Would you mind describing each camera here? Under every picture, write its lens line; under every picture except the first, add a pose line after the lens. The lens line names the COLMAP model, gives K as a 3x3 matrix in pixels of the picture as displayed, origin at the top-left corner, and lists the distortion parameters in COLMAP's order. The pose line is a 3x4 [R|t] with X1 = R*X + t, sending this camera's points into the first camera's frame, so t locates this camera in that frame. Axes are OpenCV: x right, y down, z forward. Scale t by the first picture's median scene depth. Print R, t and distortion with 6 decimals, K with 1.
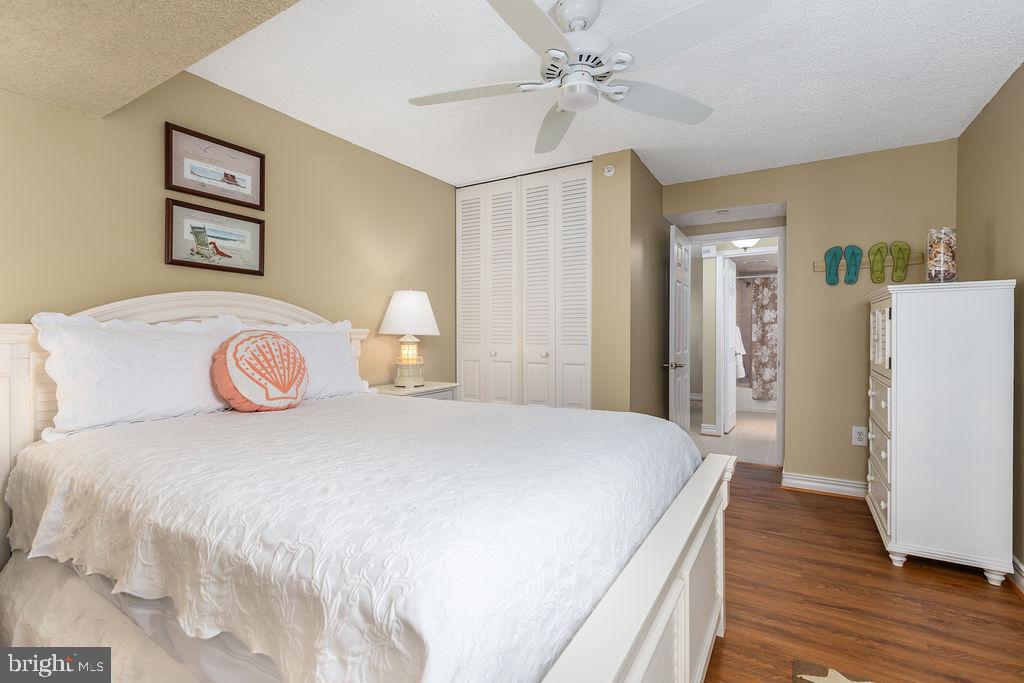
lens RADIAL K [[461.7, 0, 513.9], [0, 461.7, 340.3], [0, 0, 1]] dist [0.004367, 0.000010]
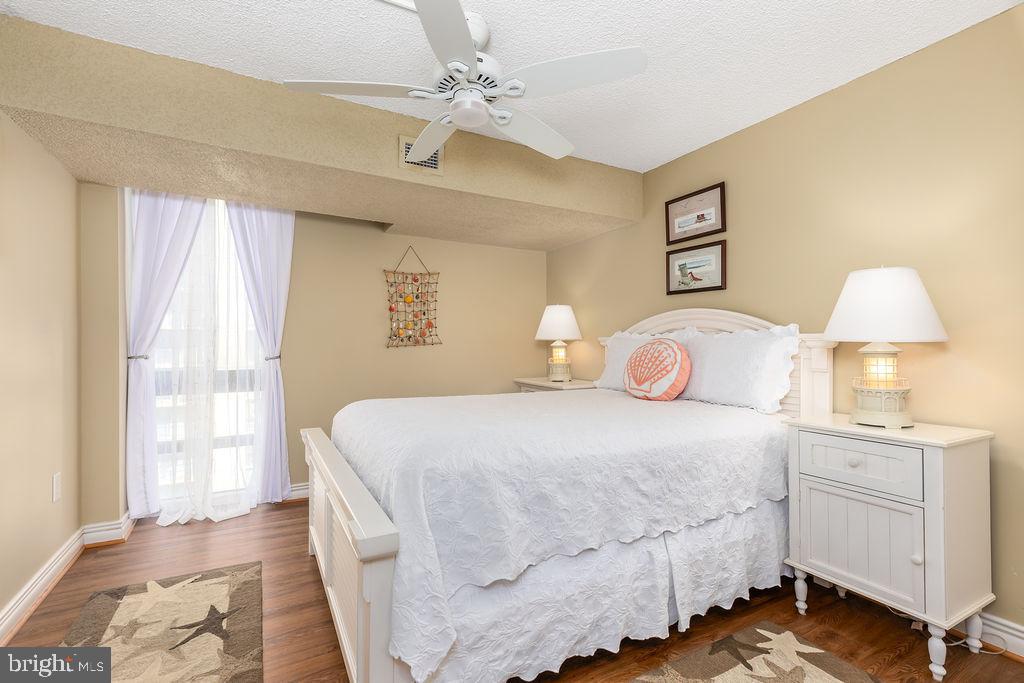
lens RADIAL K [[461.7, 0, 513.9], [0, 461.7, 340.3], [0, 0, 1]] dist [0.004367, 0.000010]
pose [[-0.478821, -0.010822, -0.877846, 0.753534], [-0.017672, 0.999840, -0.002687, -0.004811], [0.877735, 0.014227, -0.478935, 1.202213]]
